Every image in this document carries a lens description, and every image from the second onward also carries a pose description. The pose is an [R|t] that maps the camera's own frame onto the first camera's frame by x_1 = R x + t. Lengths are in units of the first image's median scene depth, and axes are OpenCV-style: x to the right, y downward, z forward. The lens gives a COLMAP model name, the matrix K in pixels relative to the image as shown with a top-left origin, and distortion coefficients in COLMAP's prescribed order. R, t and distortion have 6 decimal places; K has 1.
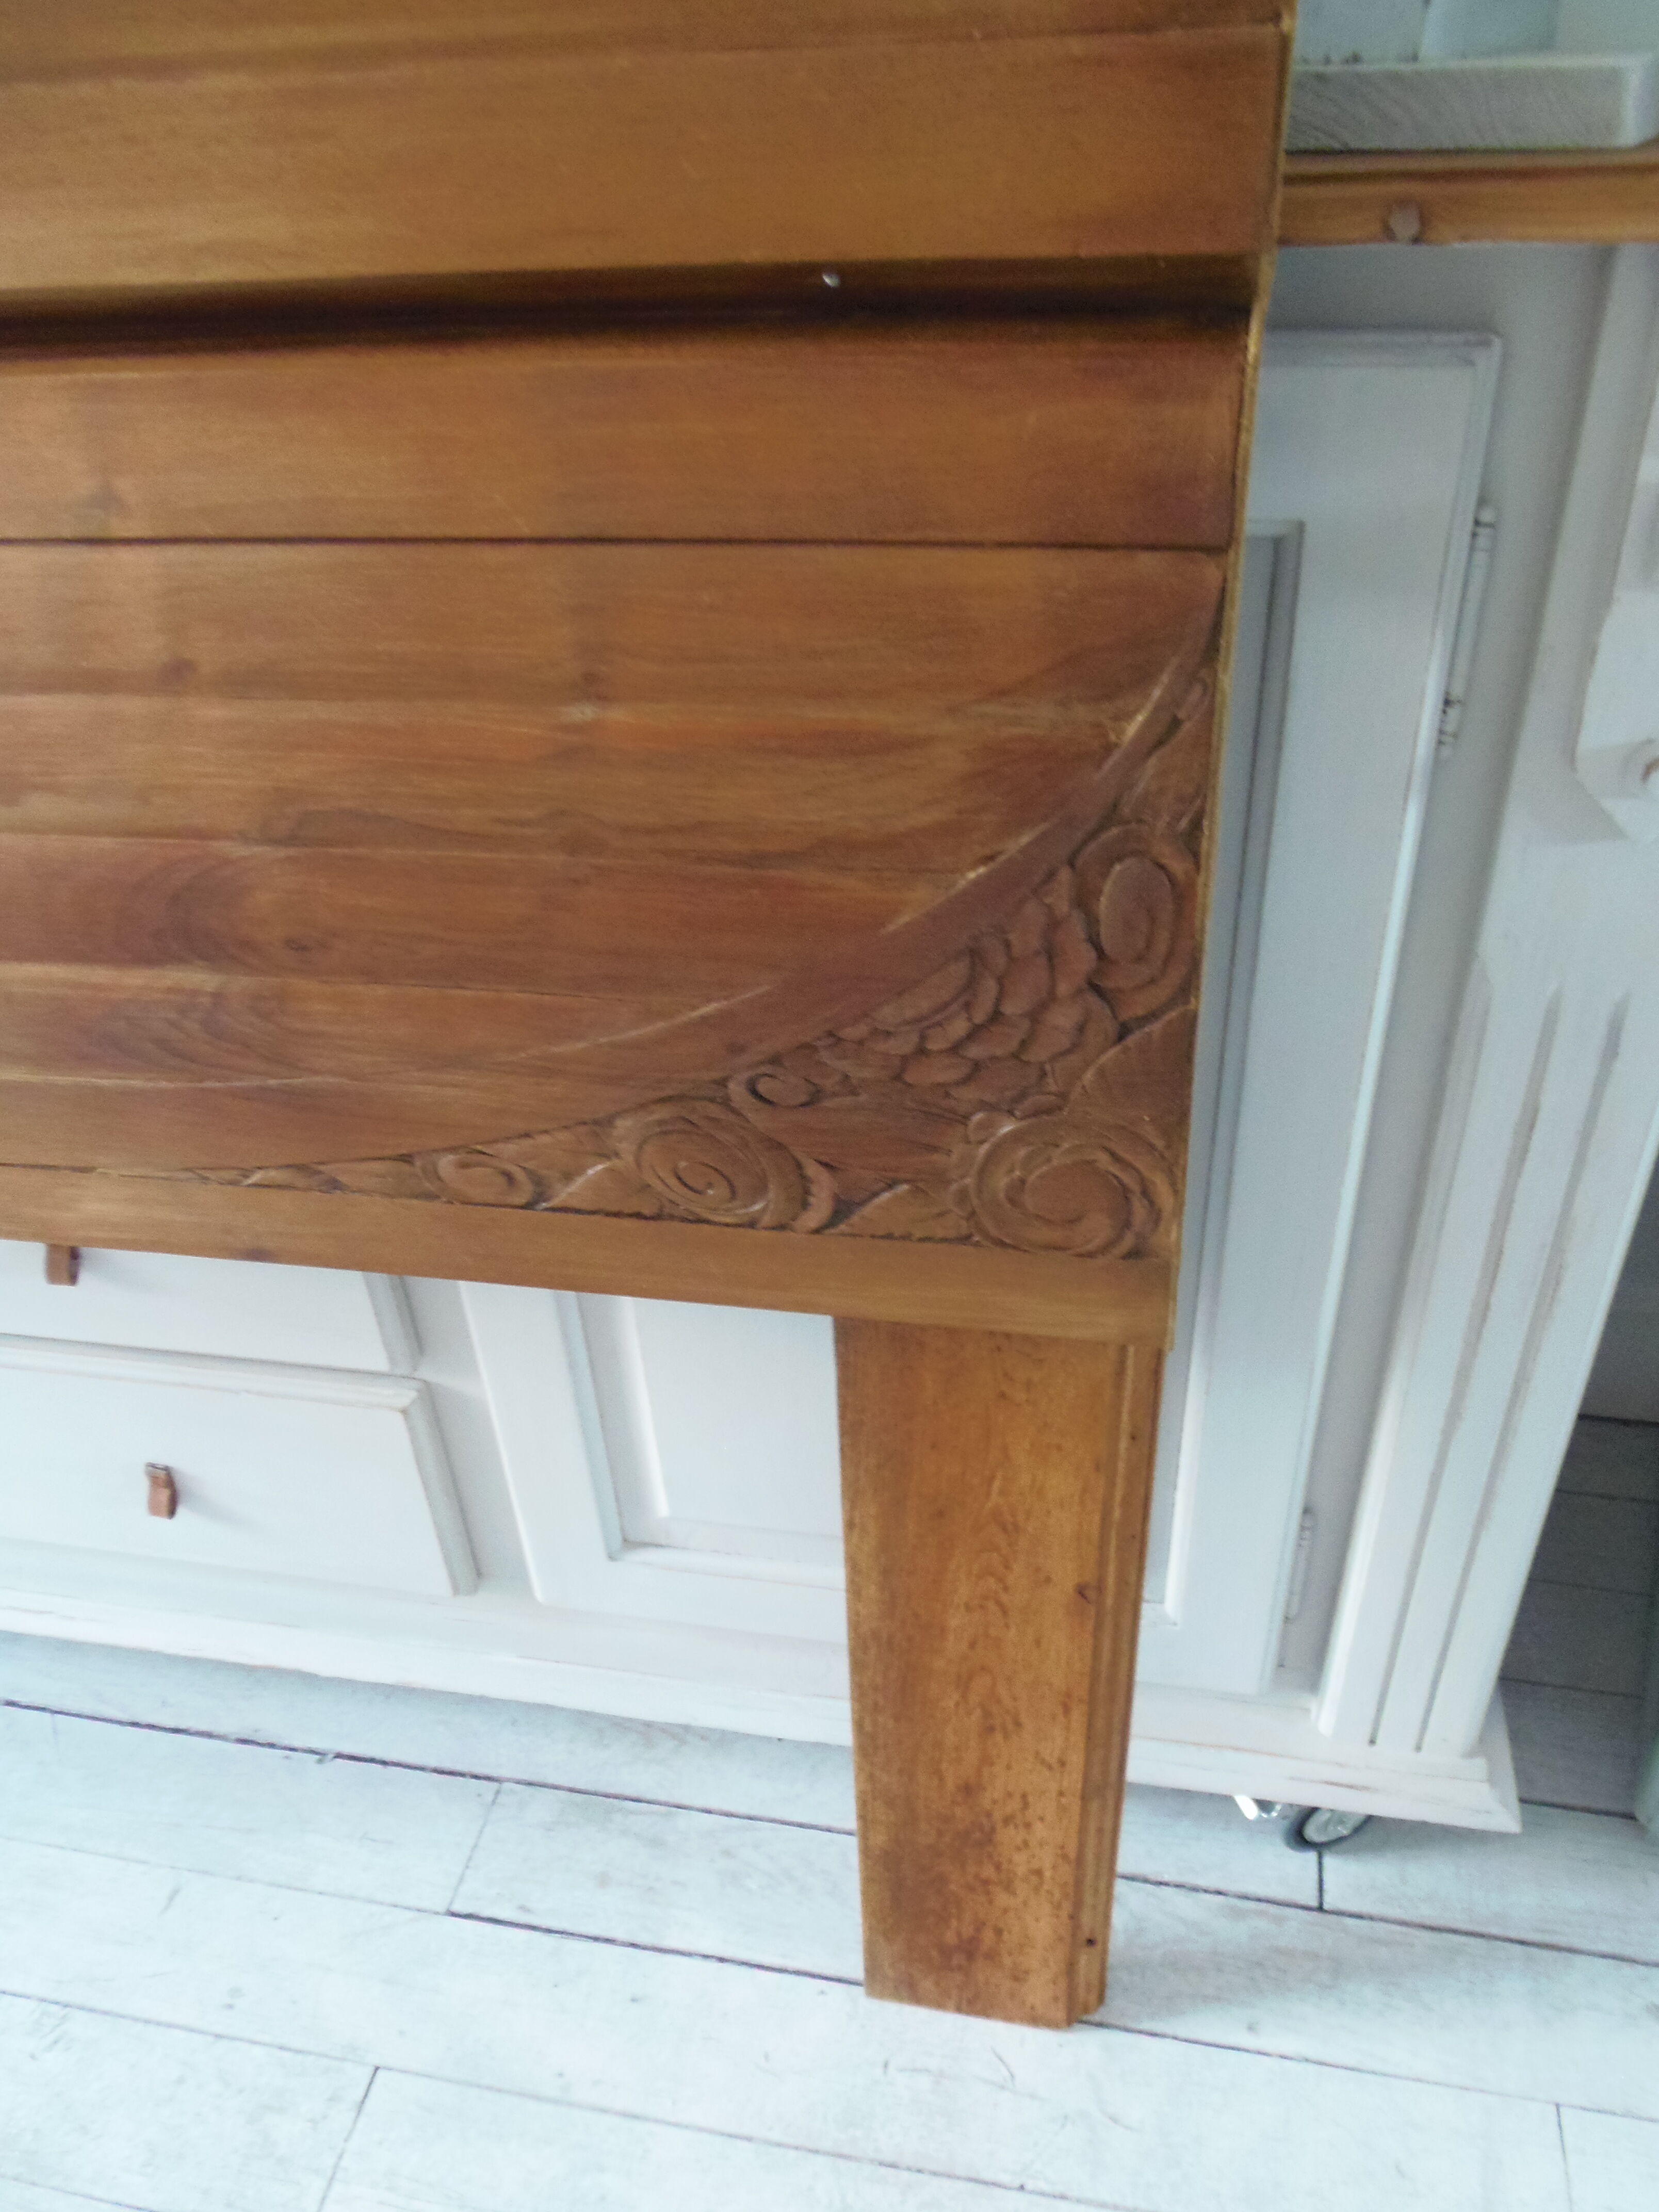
lens RADIAL K [[1574.0, 0, 845.8], [0, 1574.0, 1120.2], [0, 0, 1]] dist [-0.012369, 0.002978]
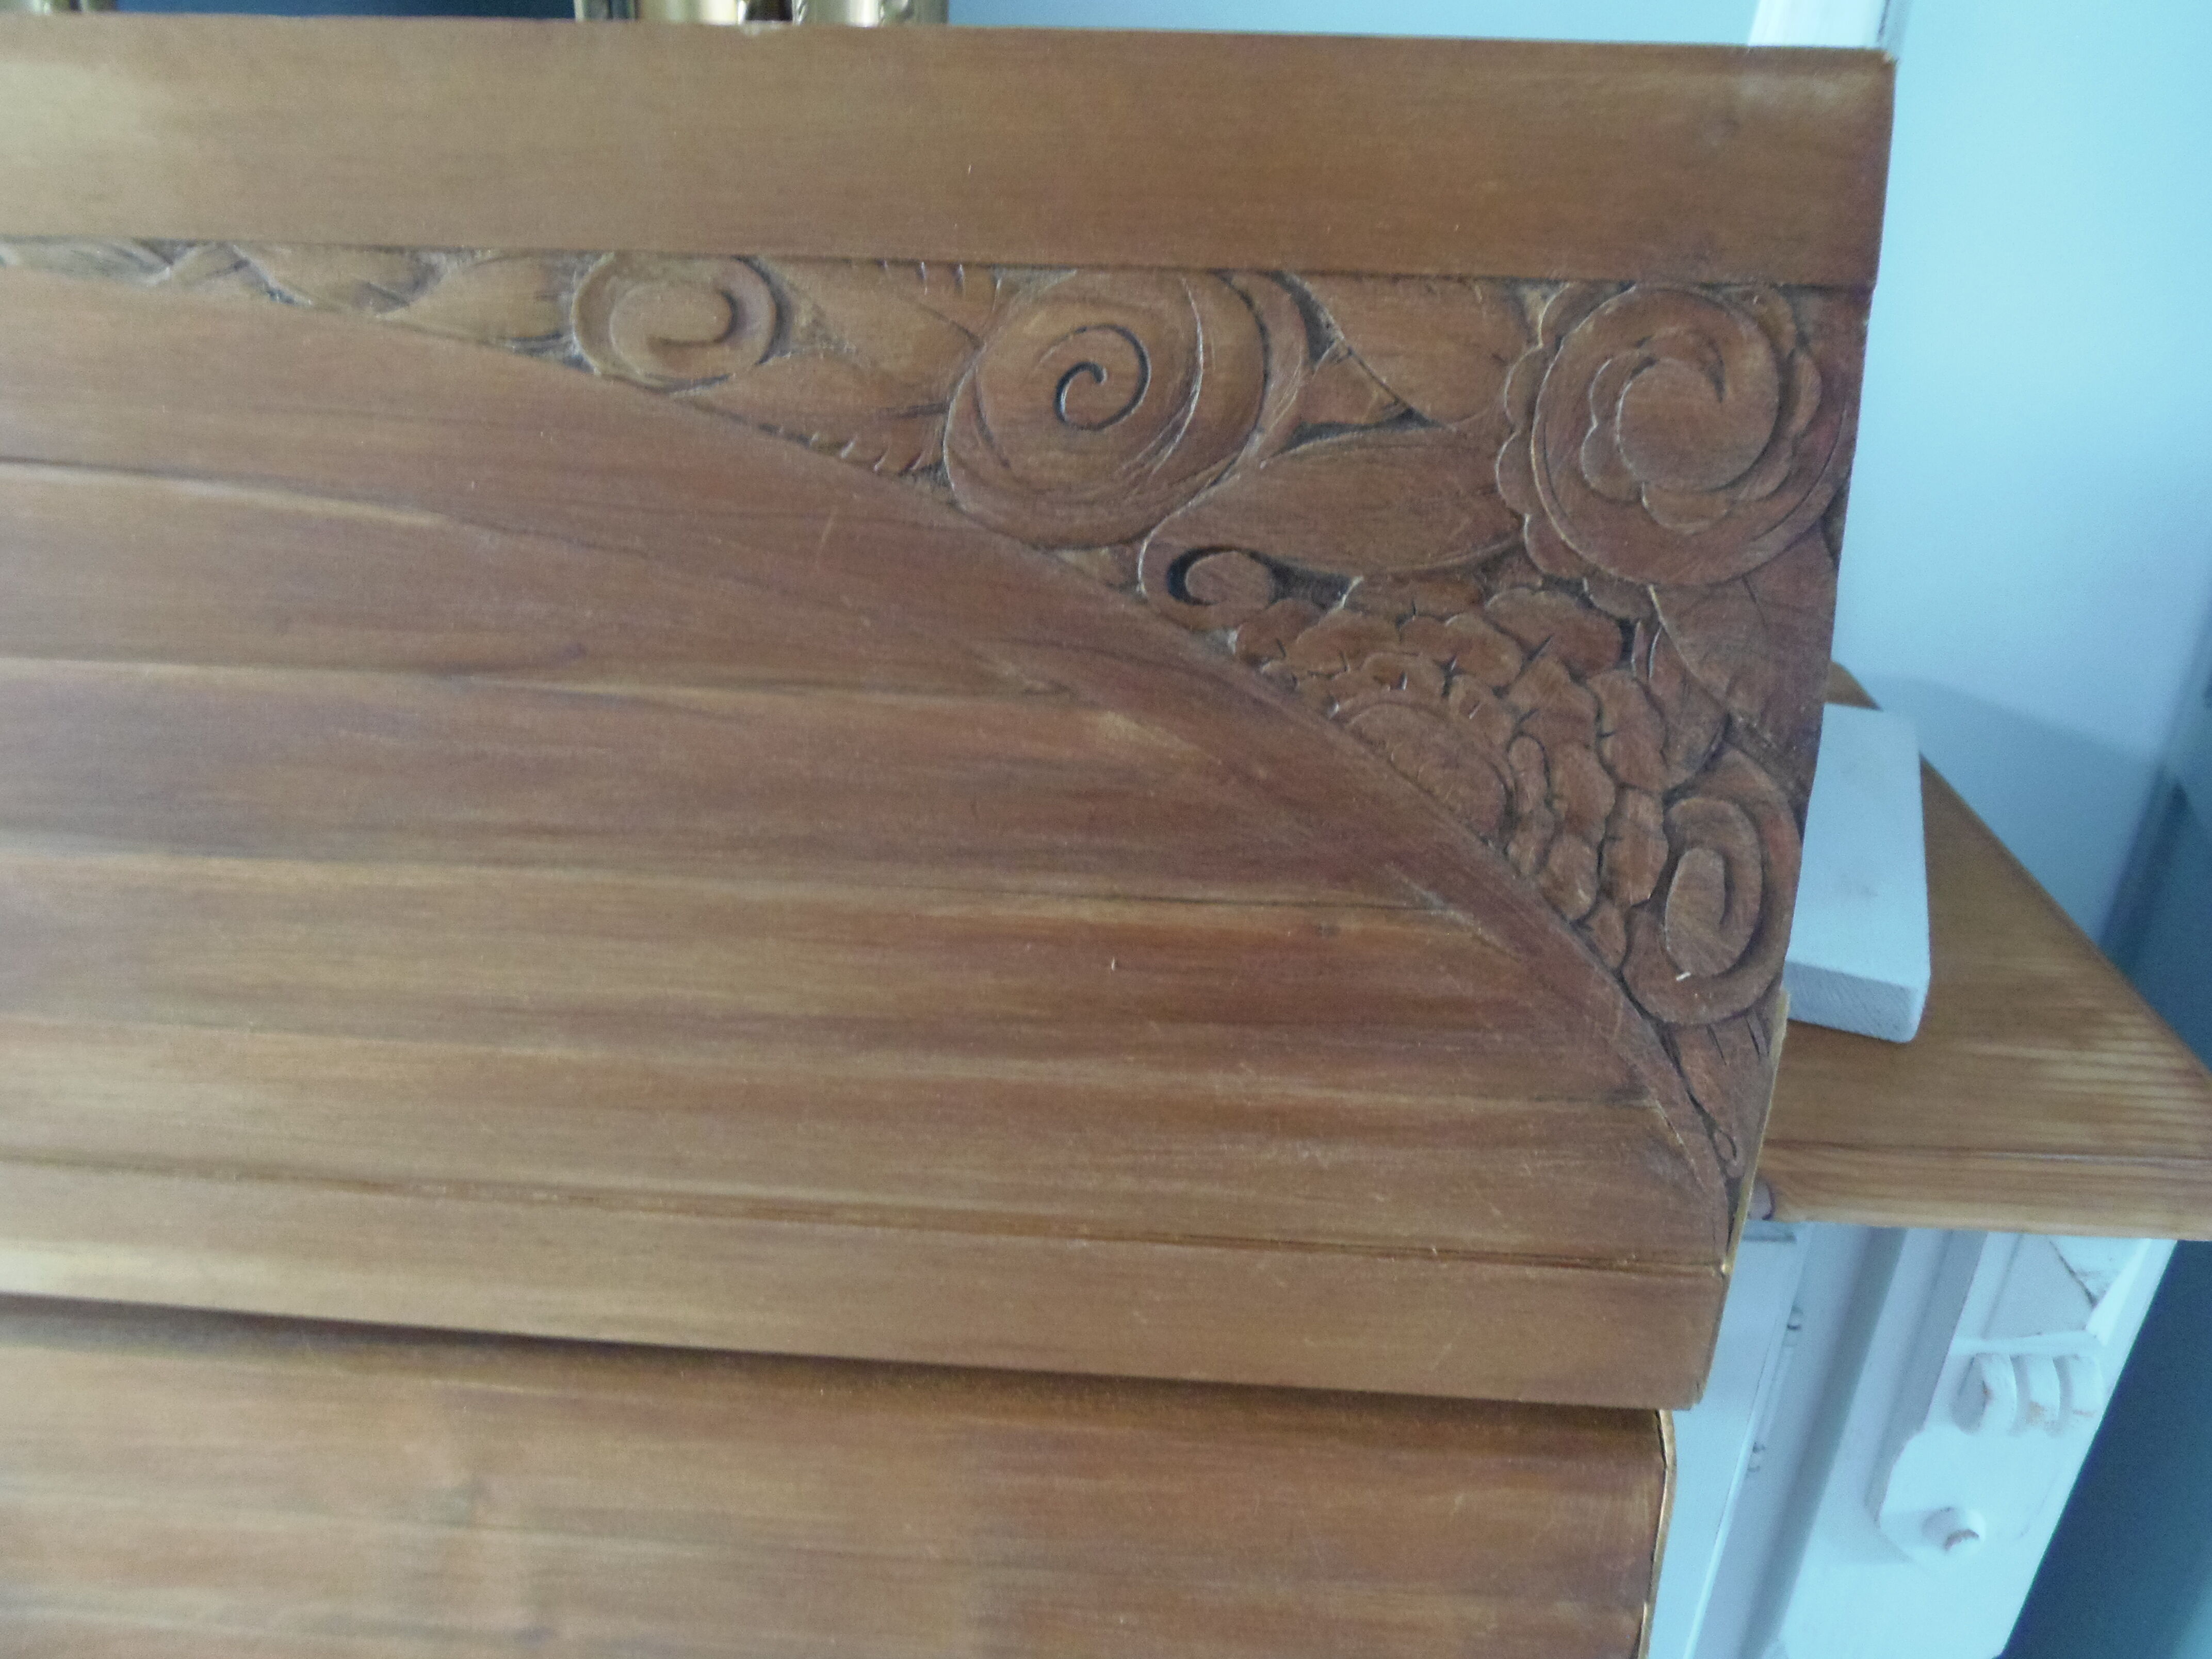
lens RADIAL K [[1574.0, 0, 1102.5], [0, 1574.0, 776.3], [0, 0, 1]] dist [-0.012369, 0.002978]
pose [[0.991011, -0.012616, 0.133187, -0.159618], [0.028943, 0.992185, -0.121375, -0.520892], [-0.130615, 0.124139, 0.983631, -0.027661]]
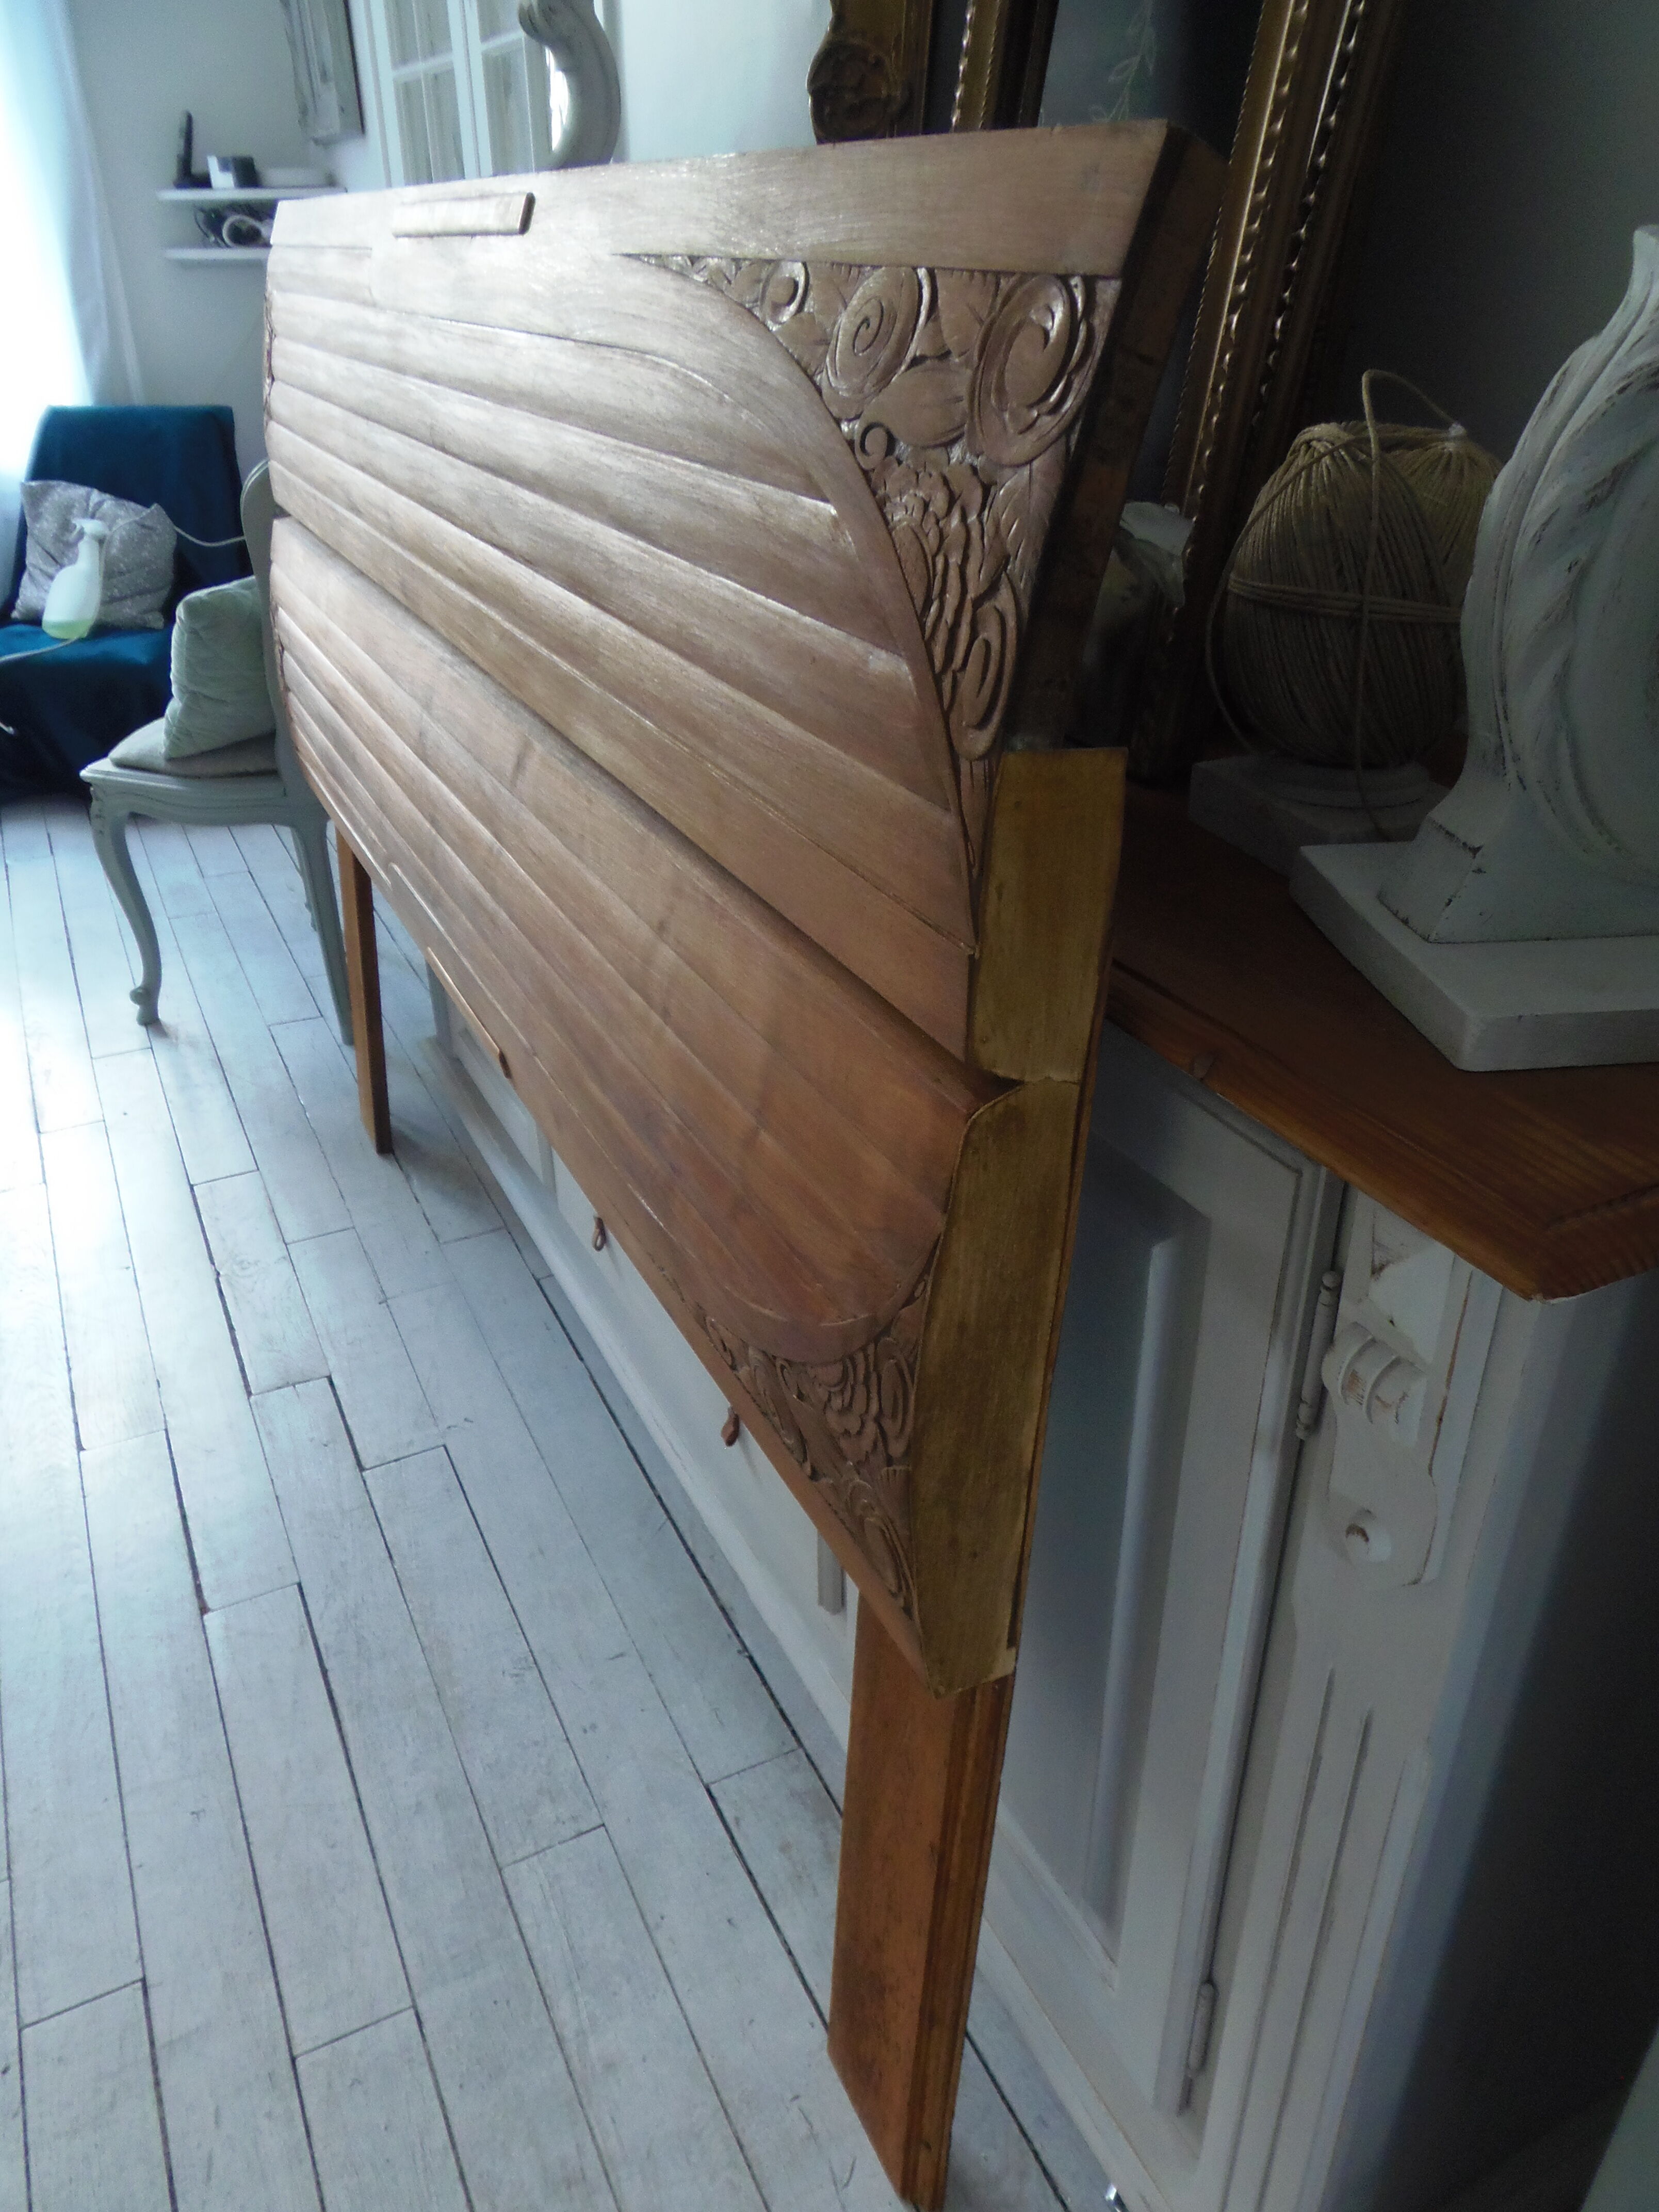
lens RADIAL K [[1574.0, 0, 845.8], [0, 1574.0, 1120.2], [0, 0, 1]] dist [-0.012369, 0.002978]
pose [[0.616117, 0.415271, -0.669291, 0.779120], [-0.453045, 0.881935, 0.130157, -0.400150], [0.644321, 0.223027, 0.731511, -0.140656]]
